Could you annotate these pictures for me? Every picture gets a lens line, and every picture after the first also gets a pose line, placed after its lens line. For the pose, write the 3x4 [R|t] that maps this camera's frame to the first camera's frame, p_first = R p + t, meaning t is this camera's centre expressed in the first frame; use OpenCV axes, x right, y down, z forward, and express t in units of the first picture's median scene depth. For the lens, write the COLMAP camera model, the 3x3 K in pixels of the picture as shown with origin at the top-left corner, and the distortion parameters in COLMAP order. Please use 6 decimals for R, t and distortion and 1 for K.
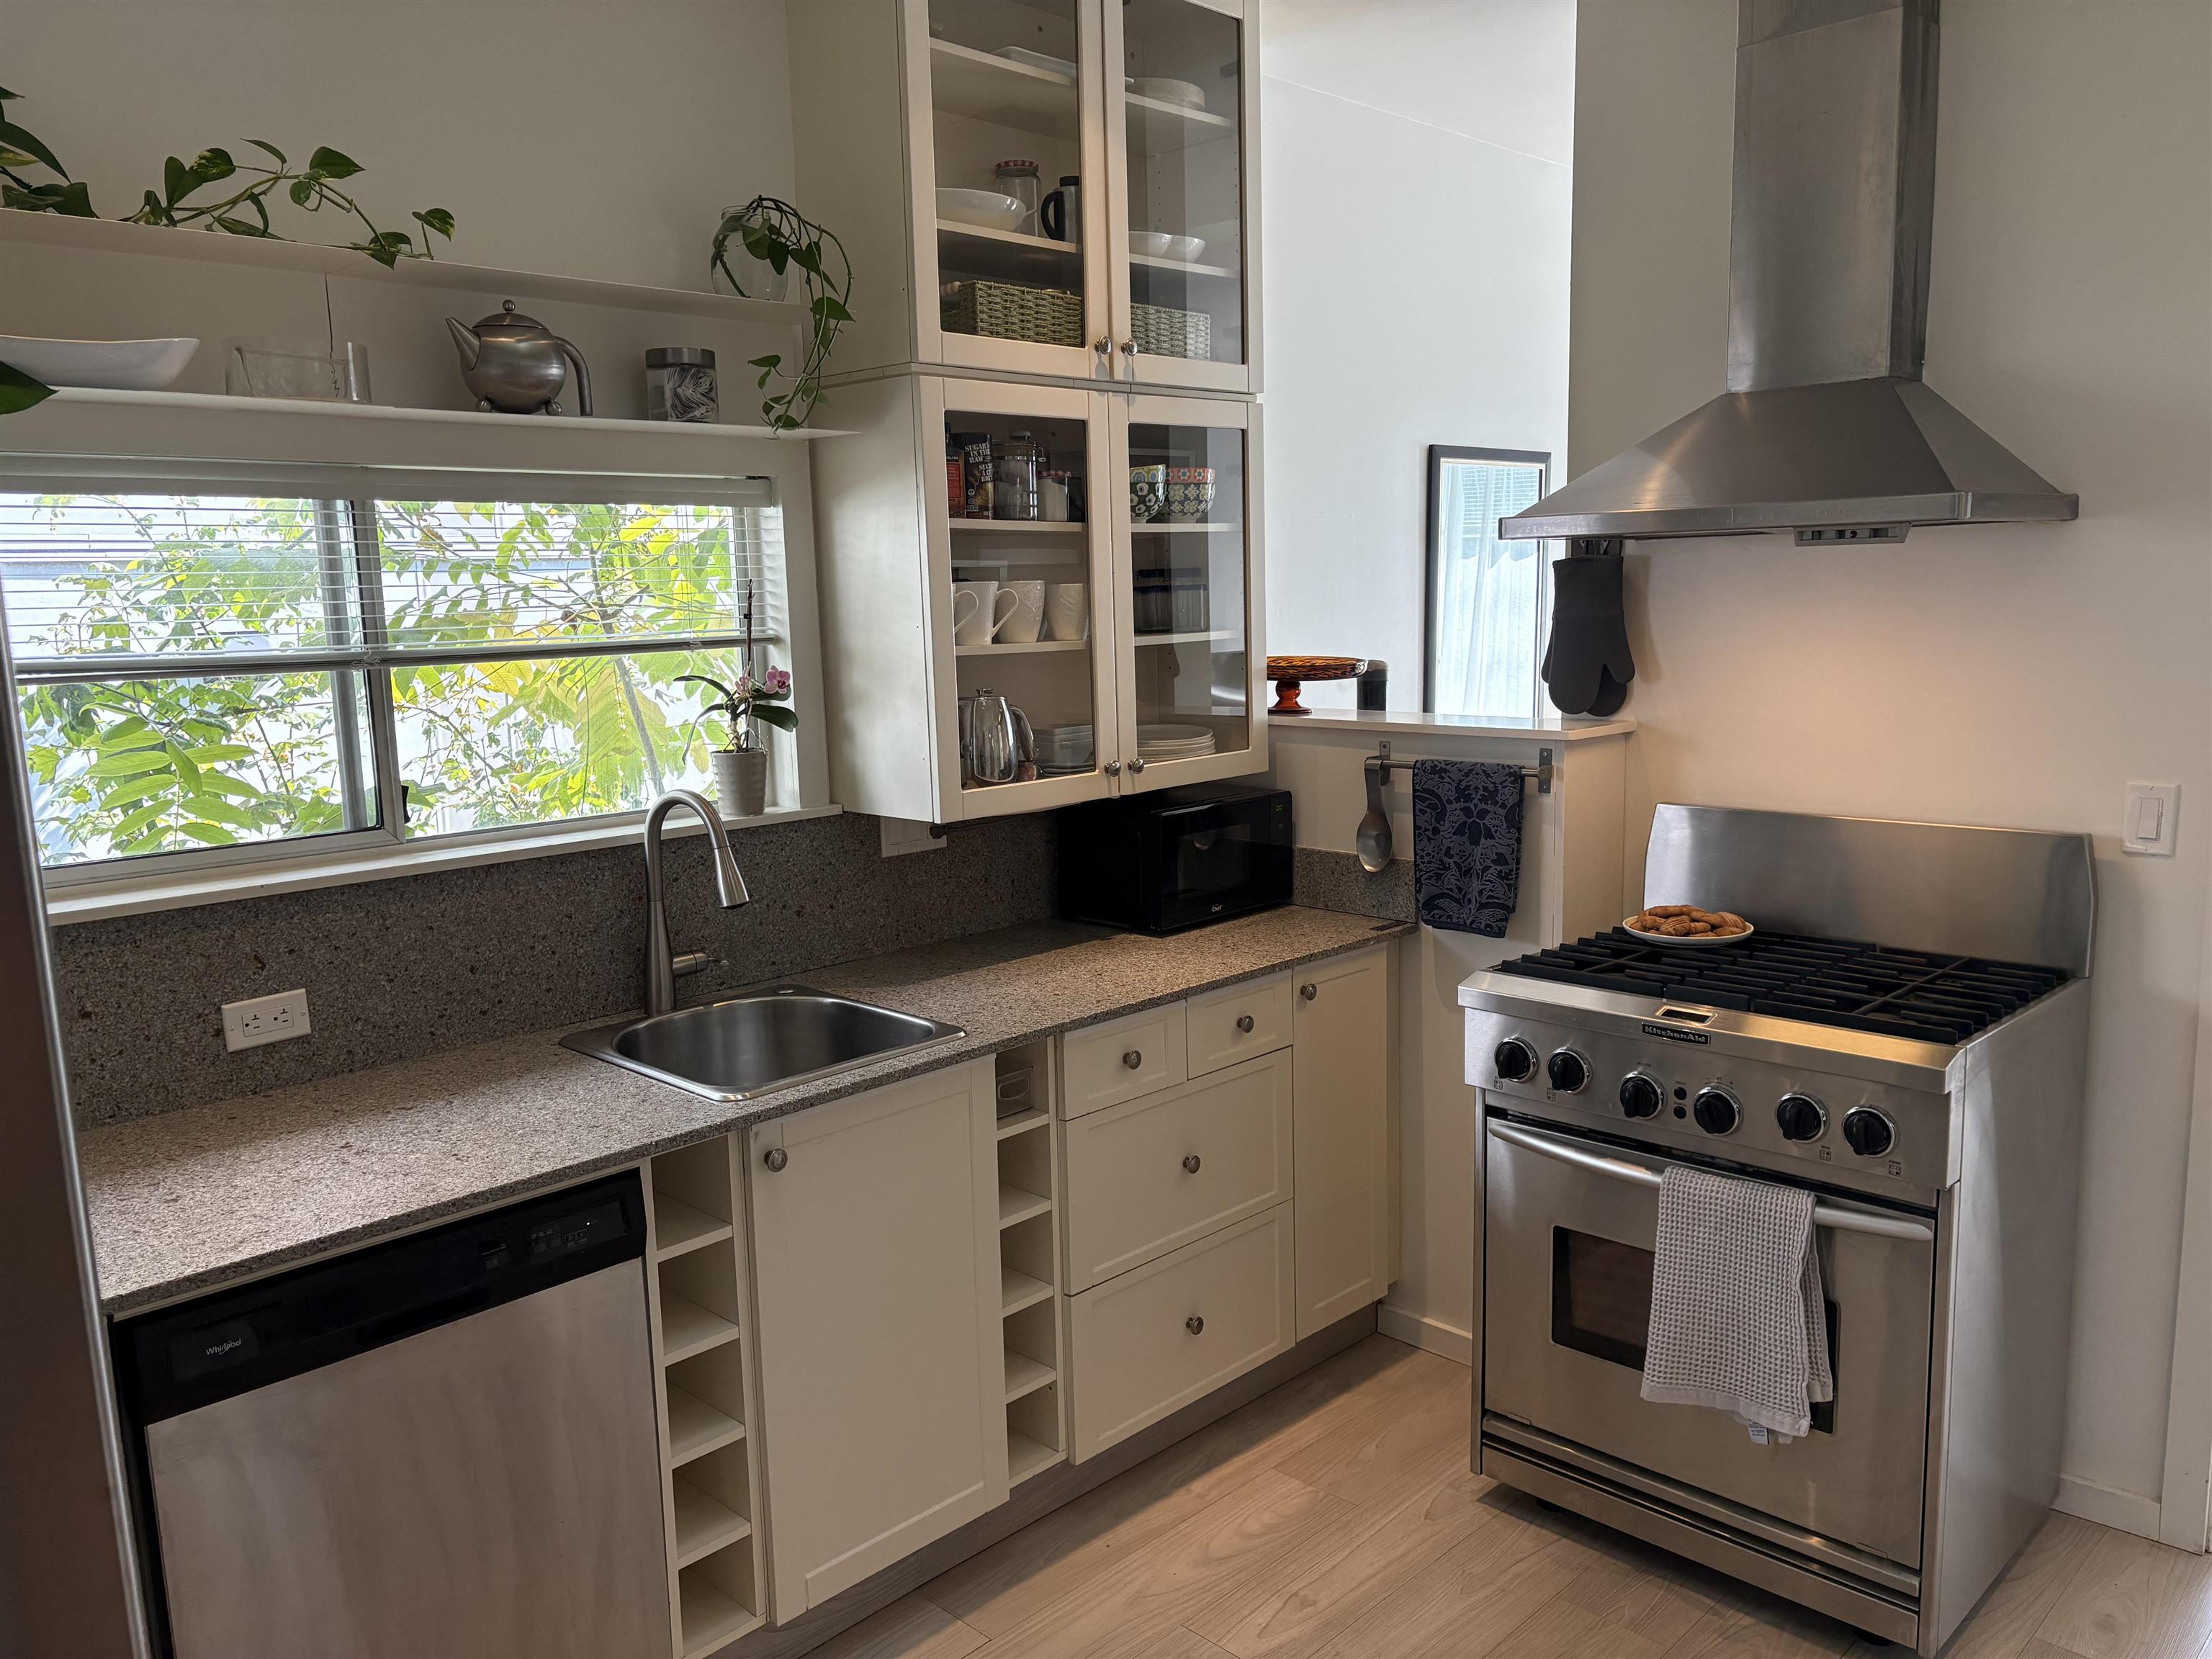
lens RADIAL K [[1691.7, 0, 1106.0], [0, 1691.7, 829.5], [0, 0, 1]] dist [0.074492, -0.050173]
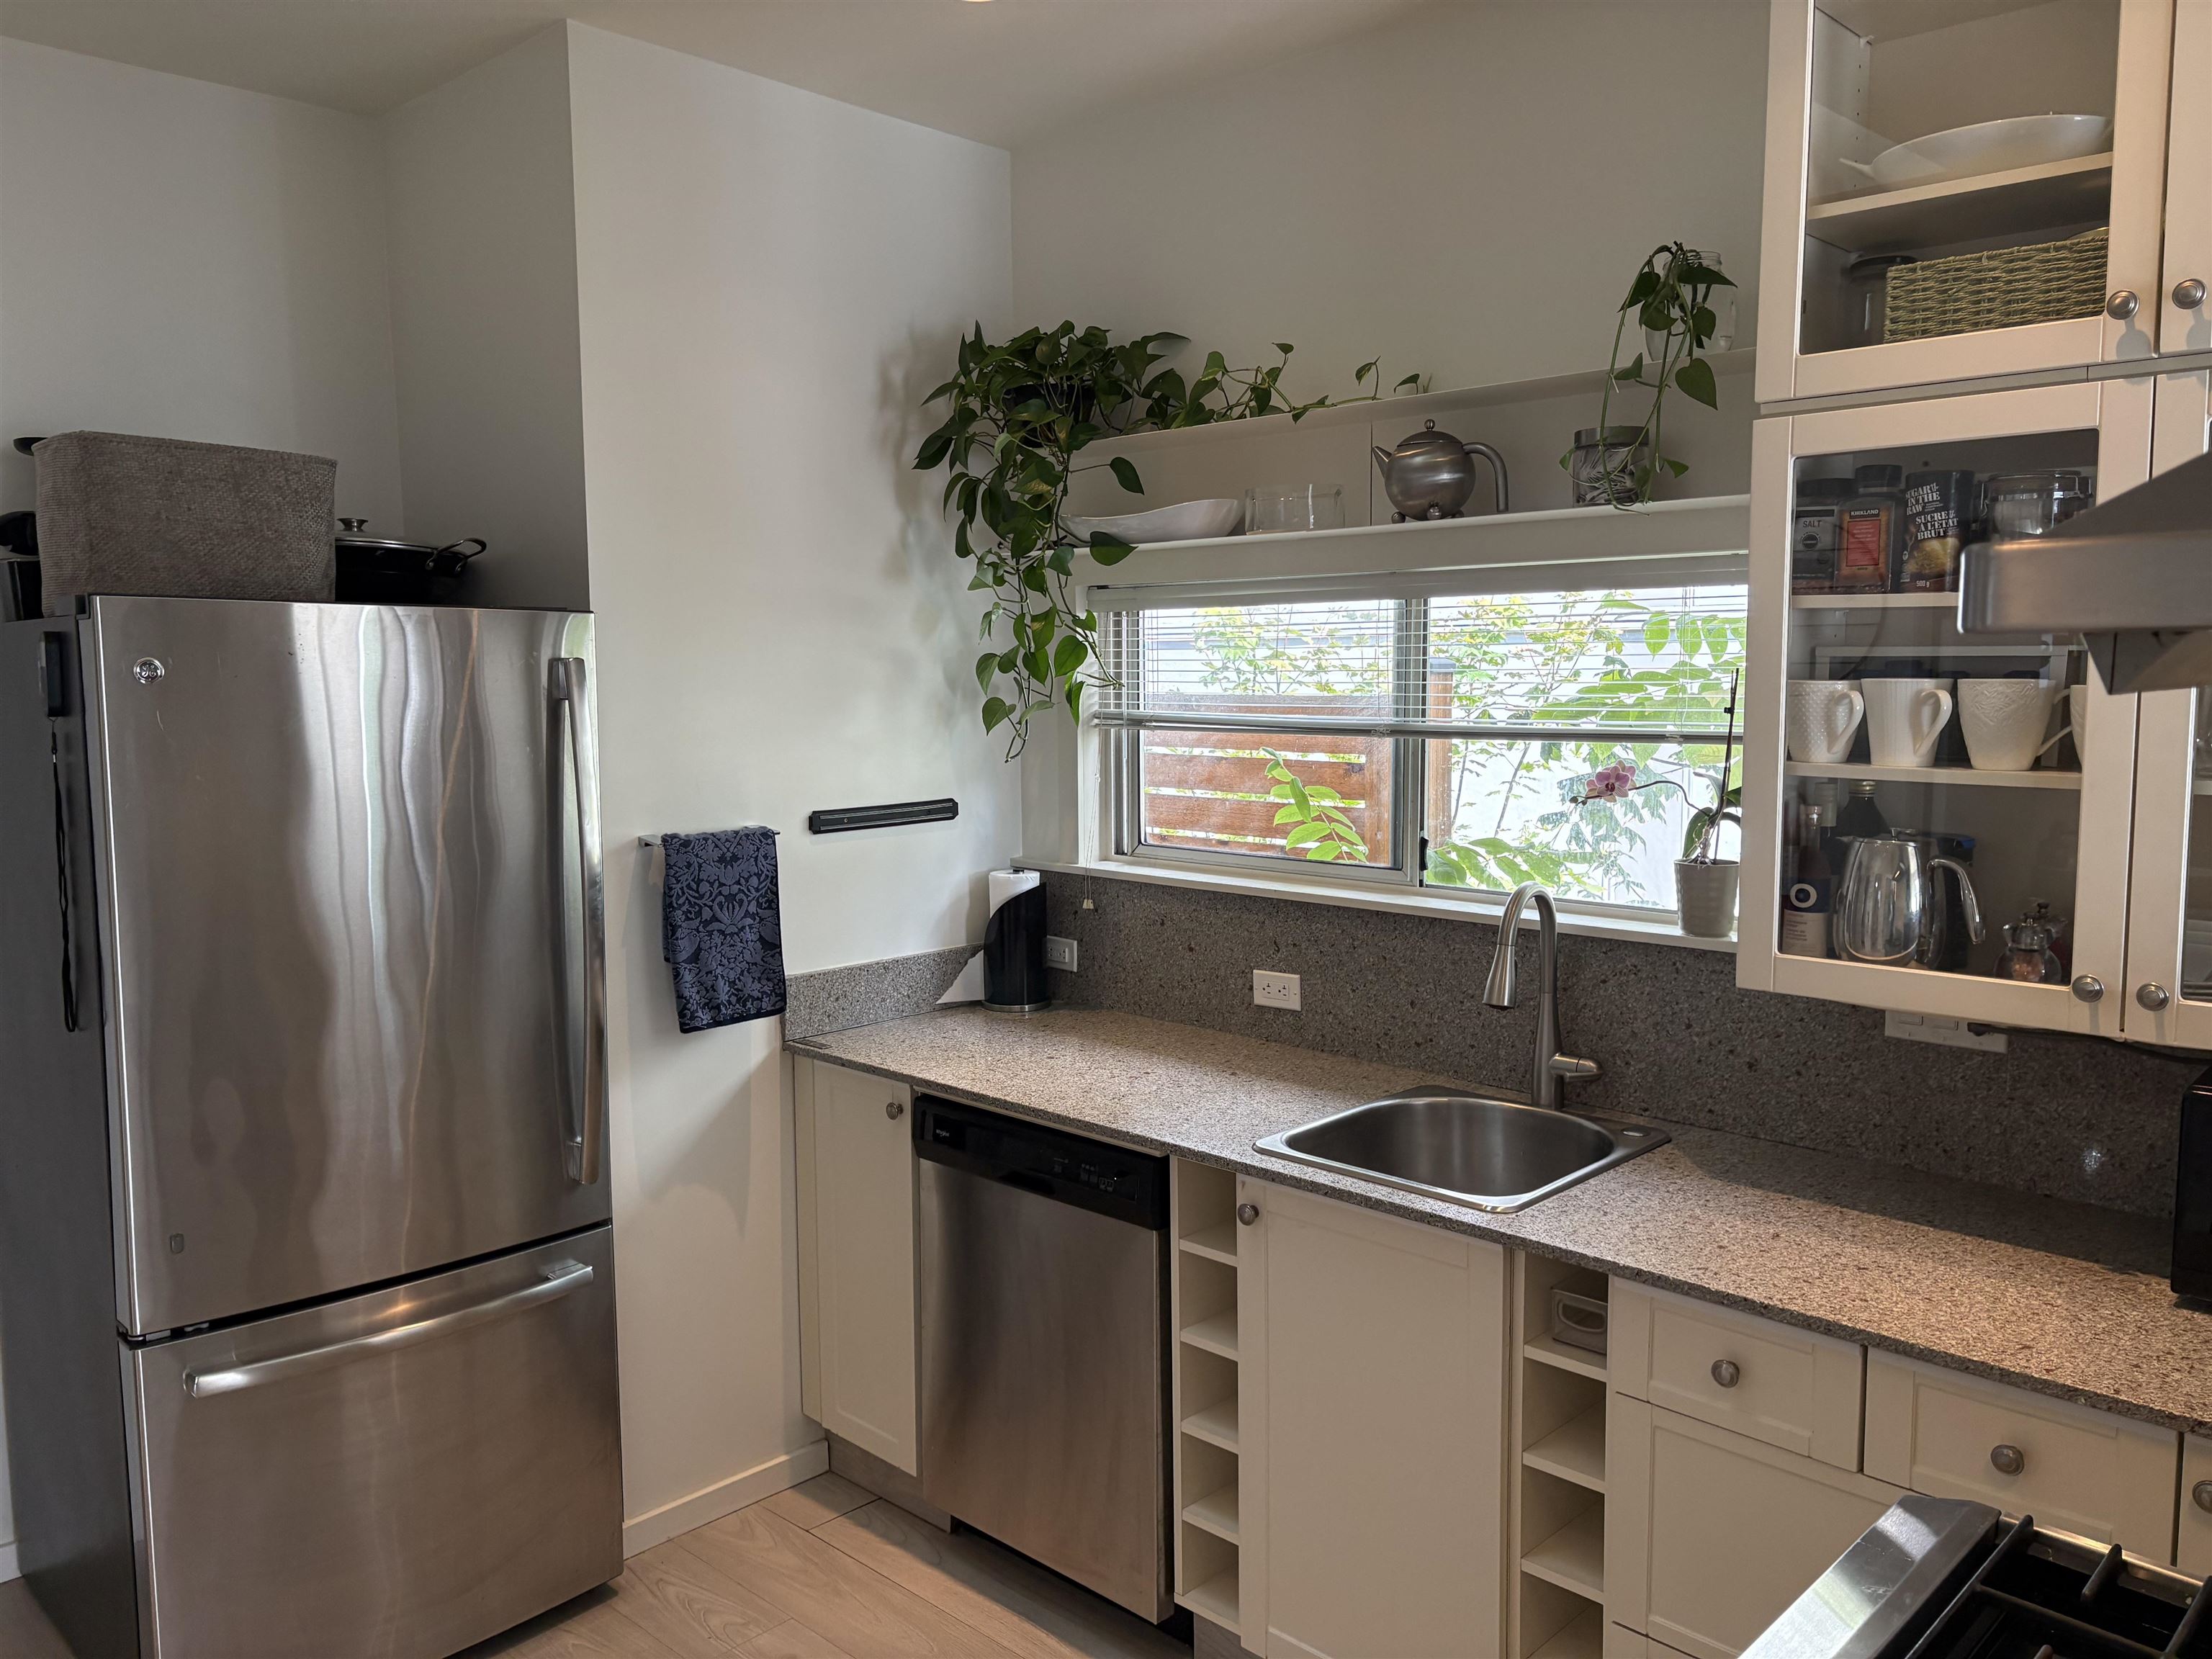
lens RADIAL K [[1642.6, 0, 1106.0], [0, 1642.6, 829.5], [0, 0, 1]] dist [-0.042306, -0.000416]
pose [[-0.012834, 0.123320, -0.992284, 0.682531], [-0.140323, 0.982323, 0.123897, -0.135208], [0.990023, 0.140831, 0.004697, 0.749444]]
